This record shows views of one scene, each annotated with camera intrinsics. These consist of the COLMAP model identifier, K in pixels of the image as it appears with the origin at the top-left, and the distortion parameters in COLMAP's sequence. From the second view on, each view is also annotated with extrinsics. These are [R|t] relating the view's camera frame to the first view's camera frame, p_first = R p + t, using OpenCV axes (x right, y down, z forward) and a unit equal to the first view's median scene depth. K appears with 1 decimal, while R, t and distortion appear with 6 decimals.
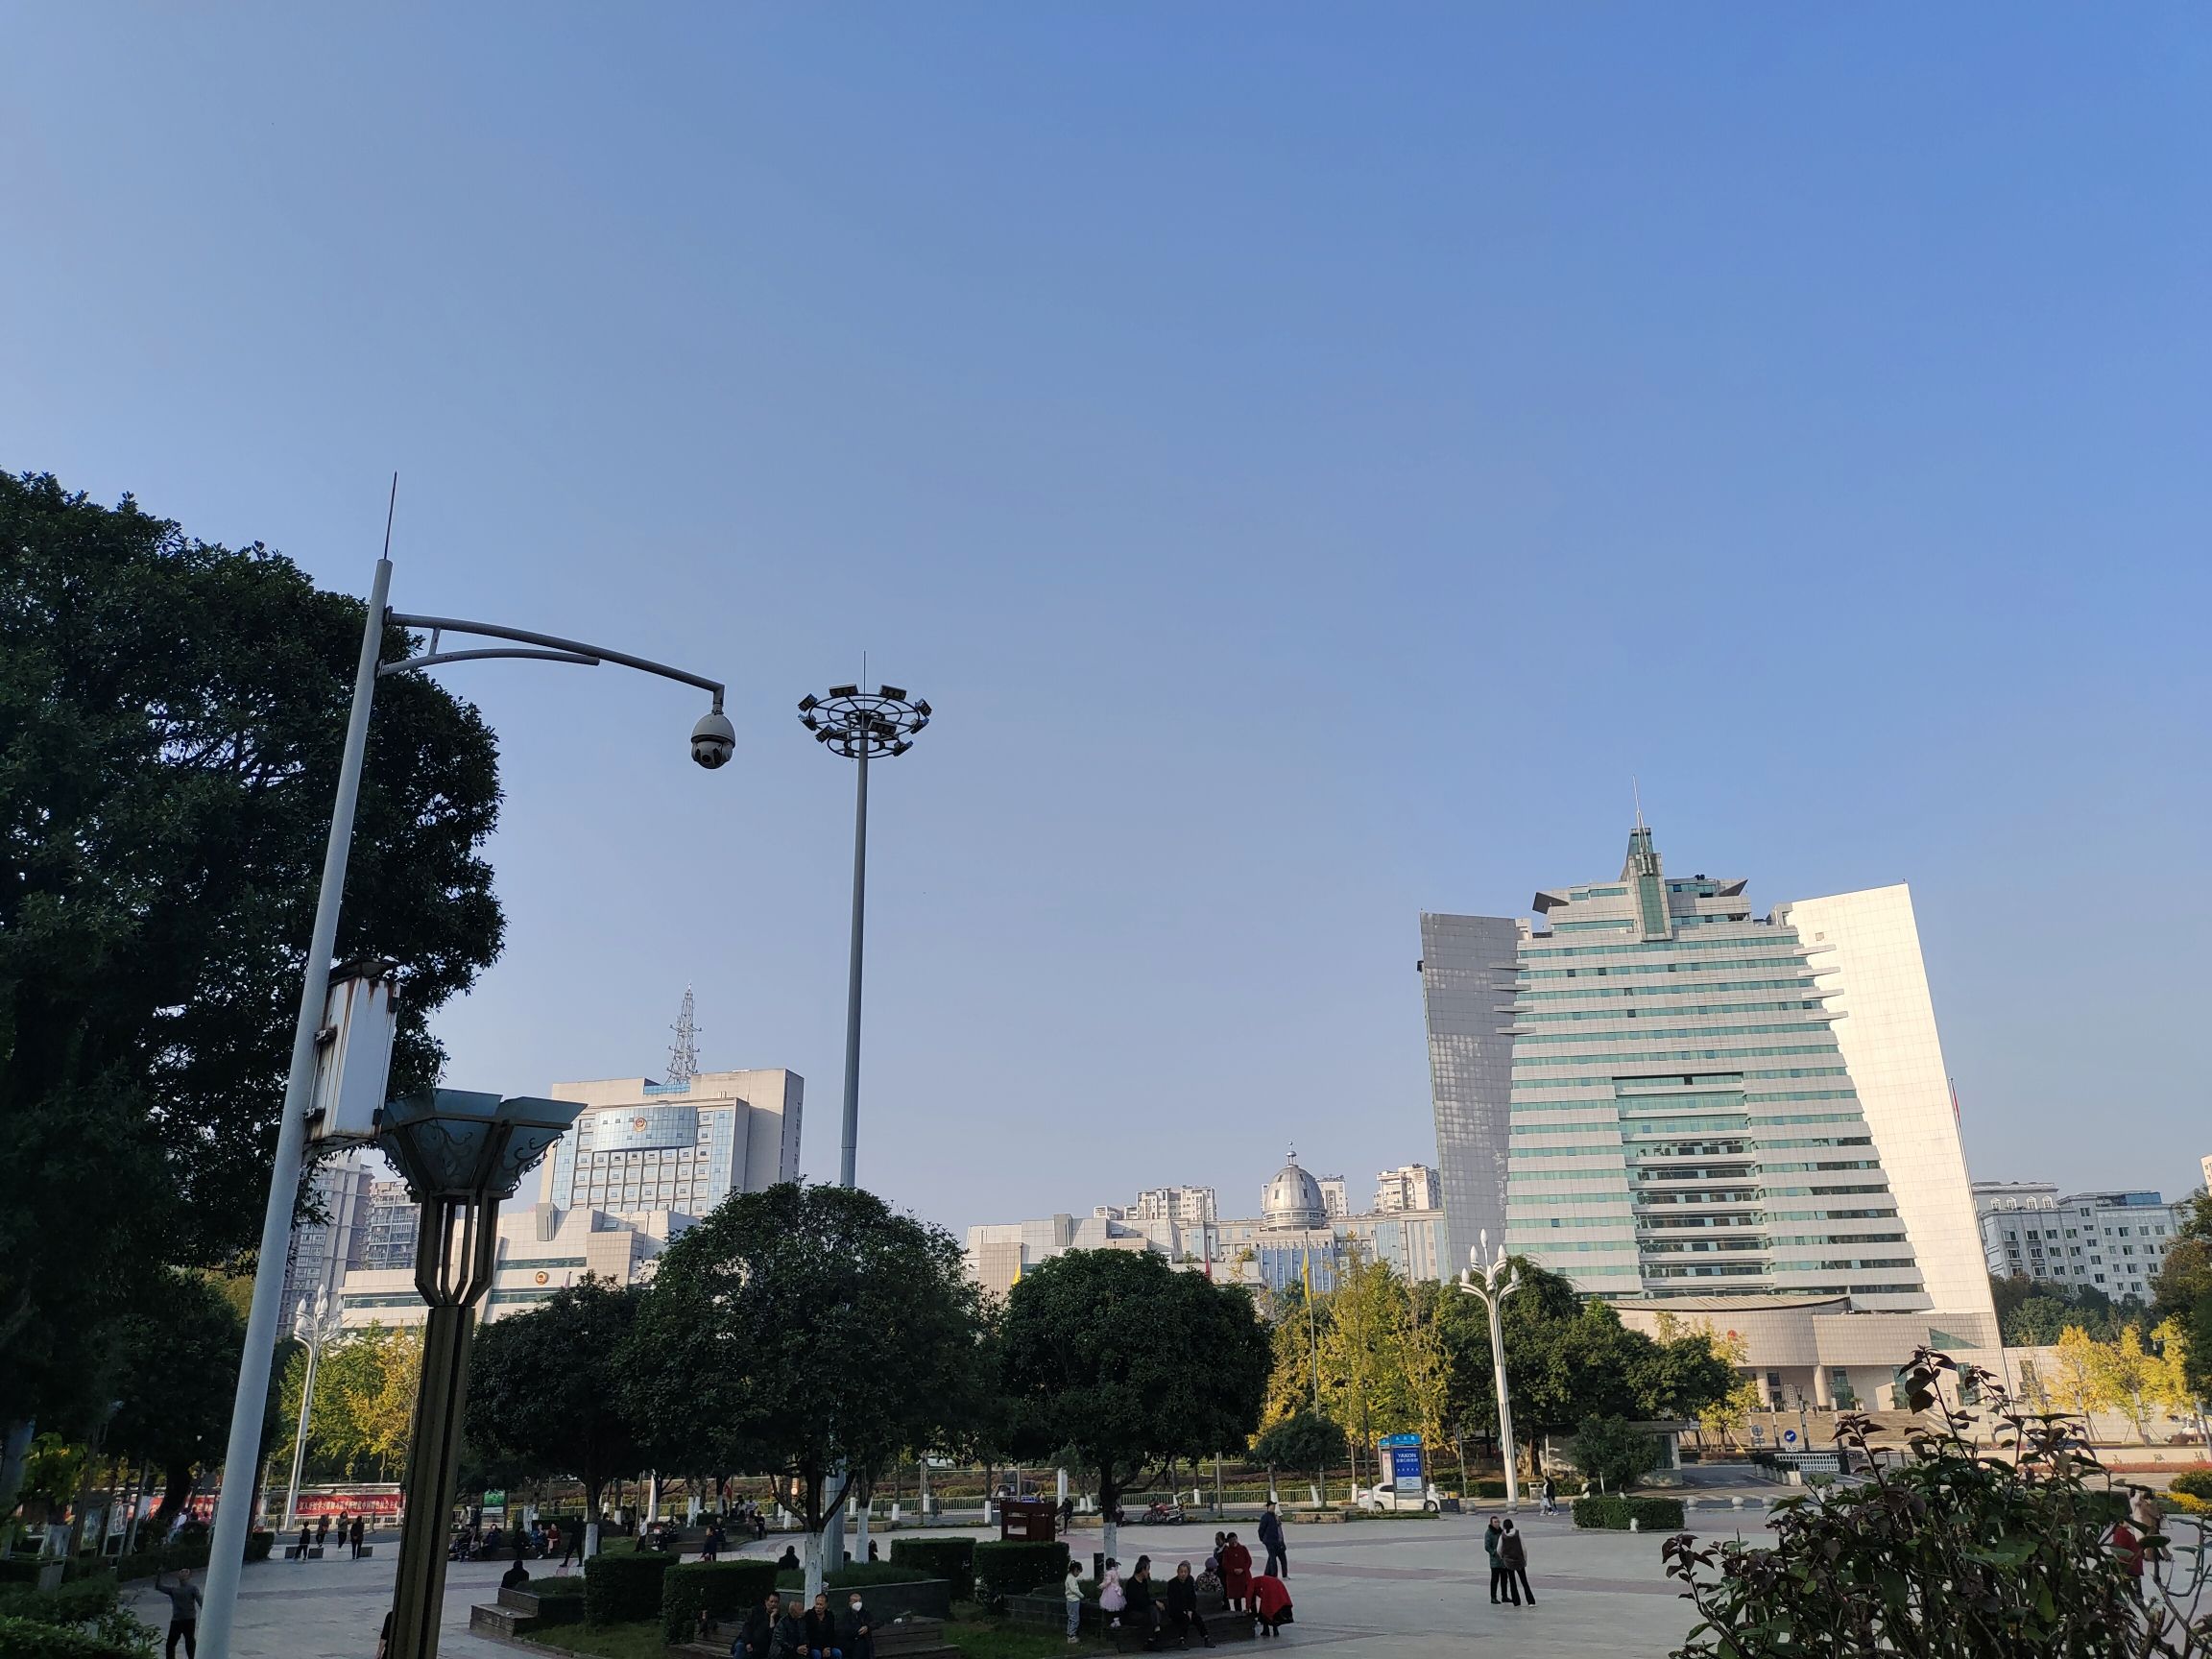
lens RADIAL K [[1671.9, 0, 1104.4], [0, 1671.9, 819.1], [0, 0, 1]] dist [0.044785, -0.005122]
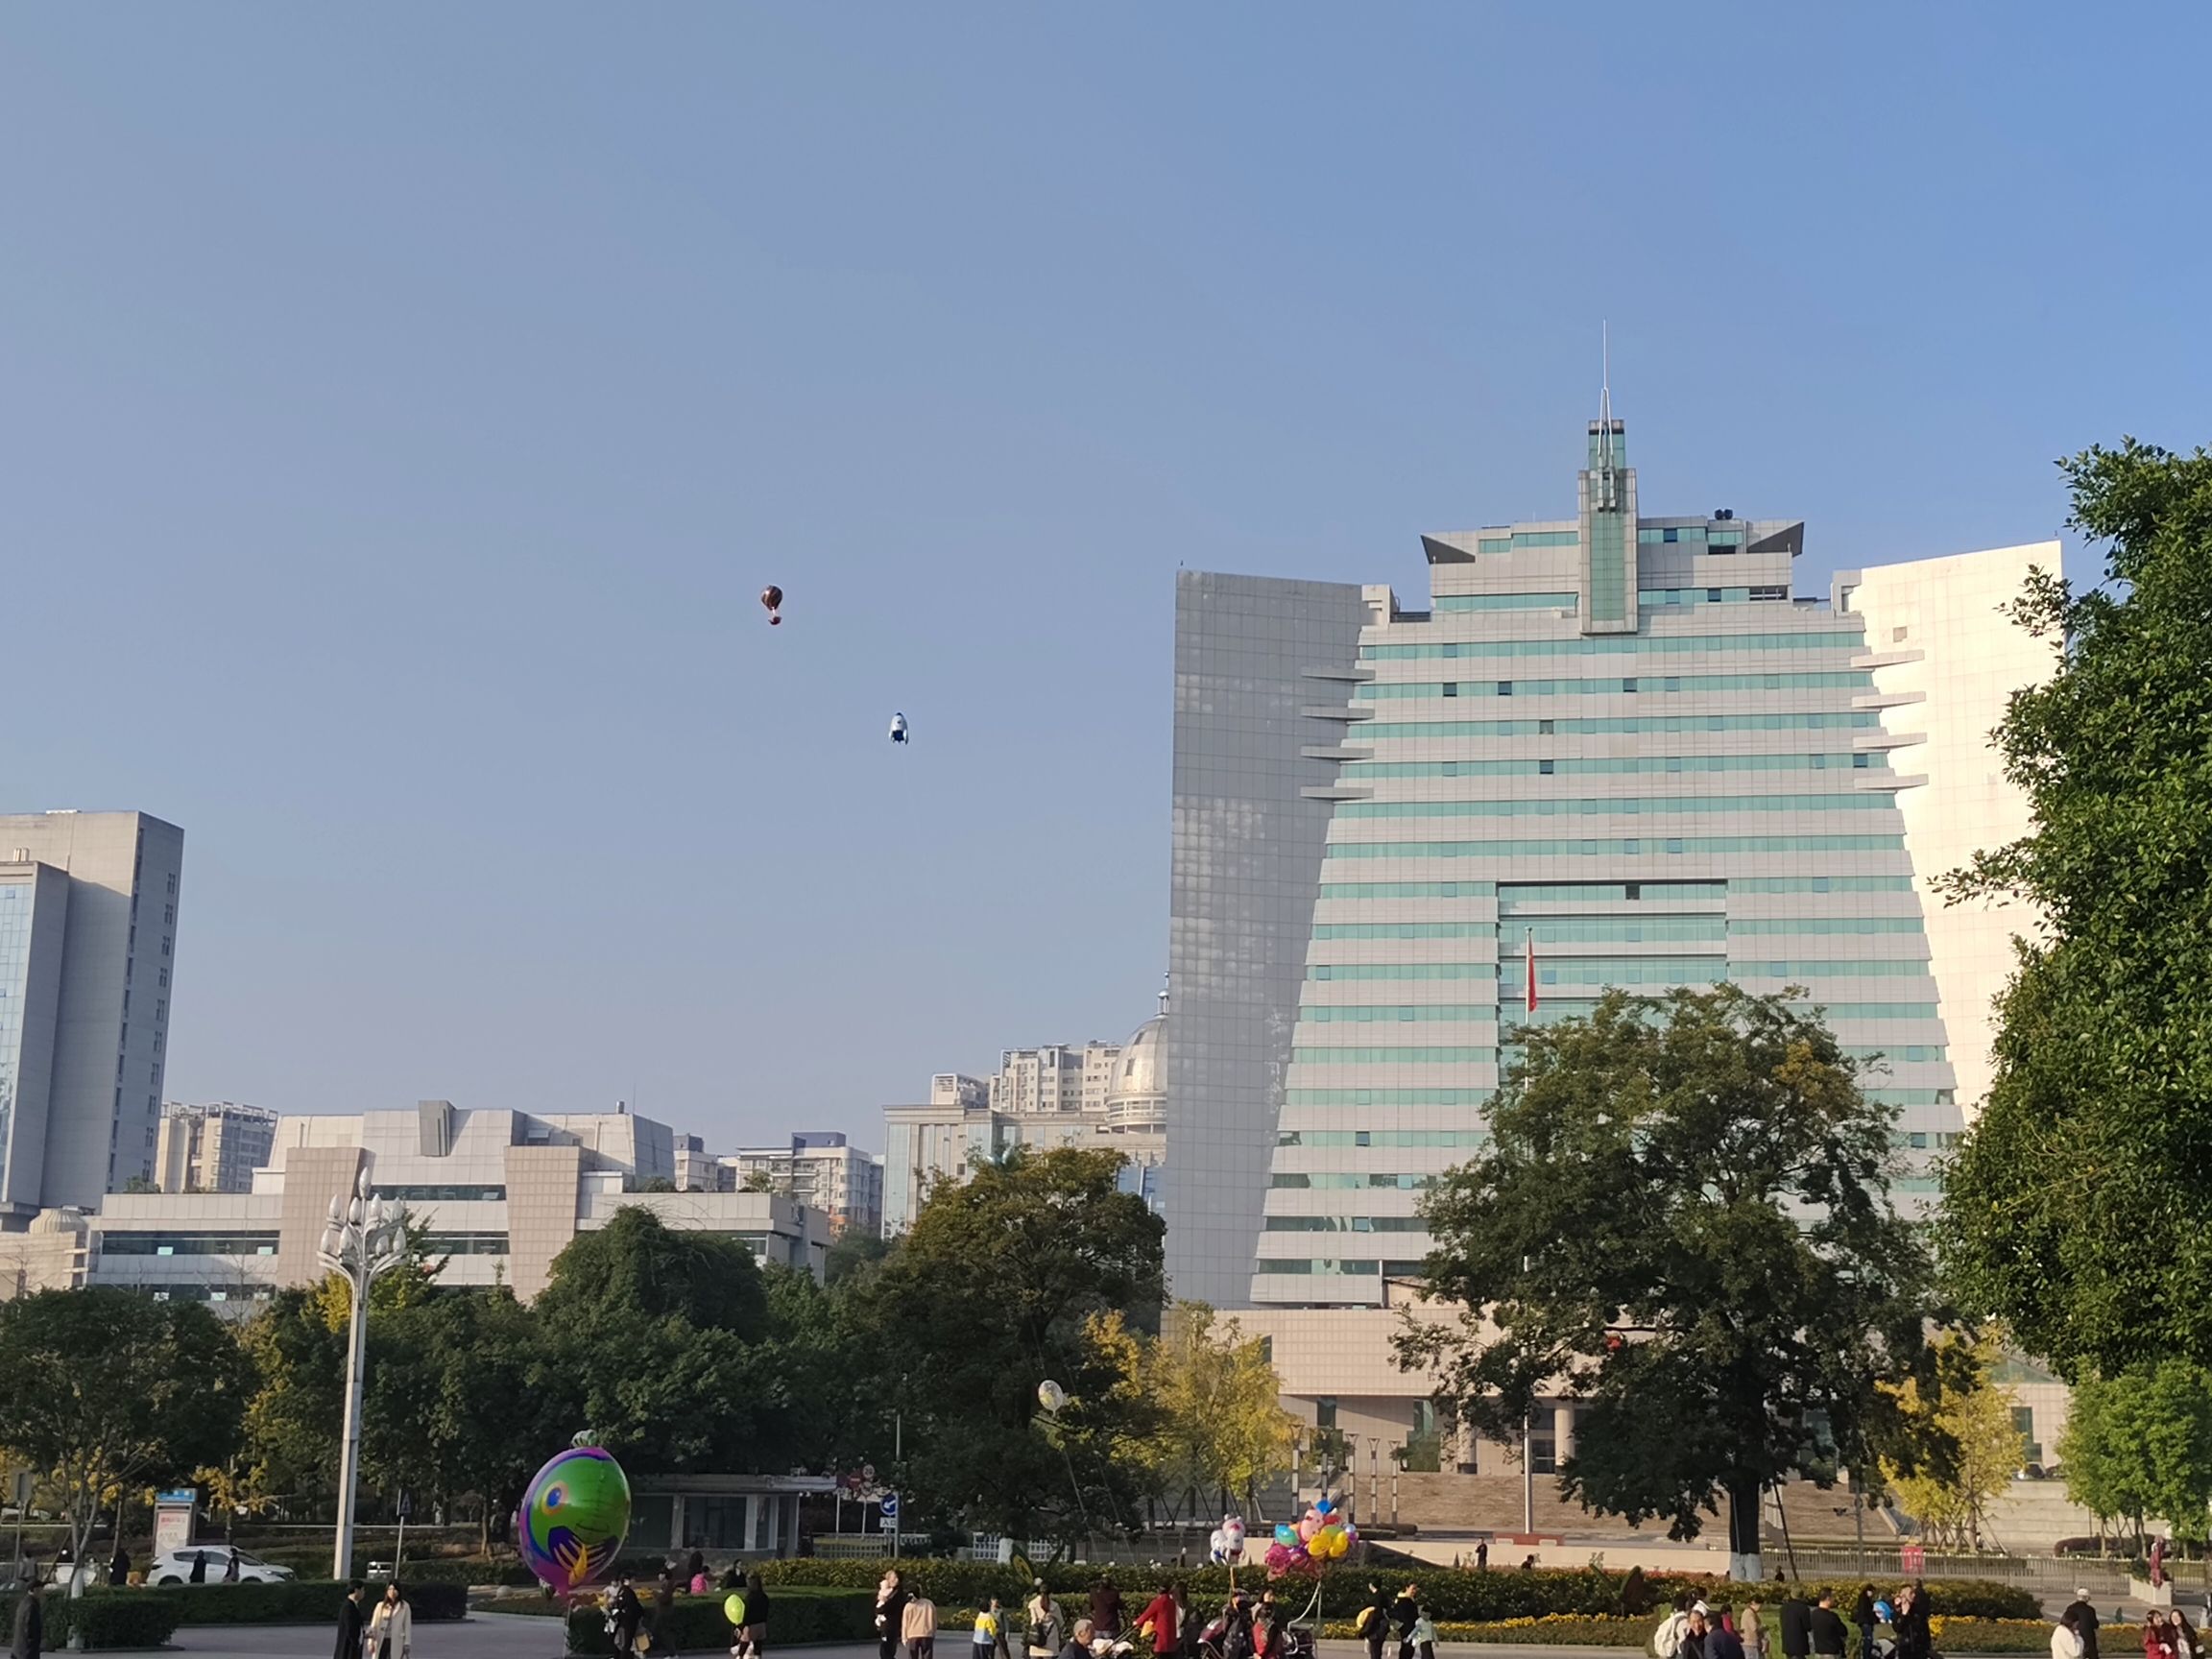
lens RADIAL K [[3311.8, 0, 1106.9], [0, 3311.8, 834.9], [0, 0, 1]] dist [0.067430, 0.000000]
pose [[0.999438, 0.029359, -0.016155, 0.189663], [-0.026473, 0.987317, 0.156540, -0.026236], [0.020546, -0.156024, 0.987540, -0.061391]]
